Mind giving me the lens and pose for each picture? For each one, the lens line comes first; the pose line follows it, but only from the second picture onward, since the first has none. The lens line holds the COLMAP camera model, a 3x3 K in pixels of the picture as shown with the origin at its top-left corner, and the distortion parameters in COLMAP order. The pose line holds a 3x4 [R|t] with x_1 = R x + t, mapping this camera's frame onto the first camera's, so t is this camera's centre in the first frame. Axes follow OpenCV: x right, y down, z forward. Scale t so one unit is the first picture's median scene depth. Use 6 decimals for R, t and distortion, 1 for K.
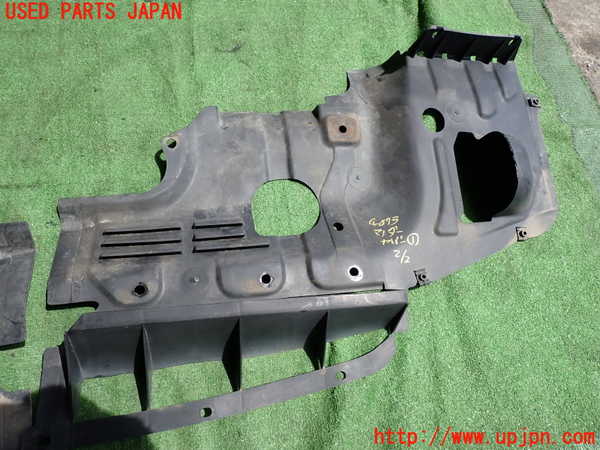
lens RADIAL K [[437.0, 0, 300.0], [0, 437.0, 225.0], [0, 0, 1]] dist [0.006369, -0.000626]
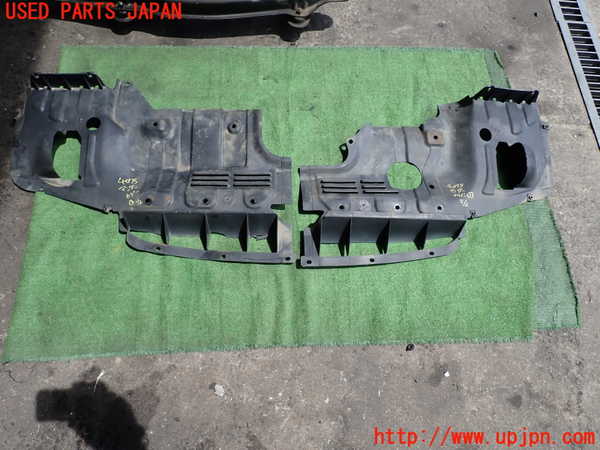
lens RADIAL K [[437.0, 0, 300.0], [0, 437.0, 225.0], [0, 0, 1]] dist [0.006369, -0.000626]
pose [[0.992685, 0.065825, -0.101215, -0.275938], [-0.064744, 0.997805, 0.013930, 0.176126], [0.101910, -0.007275, 0.994767, -0.974362]]
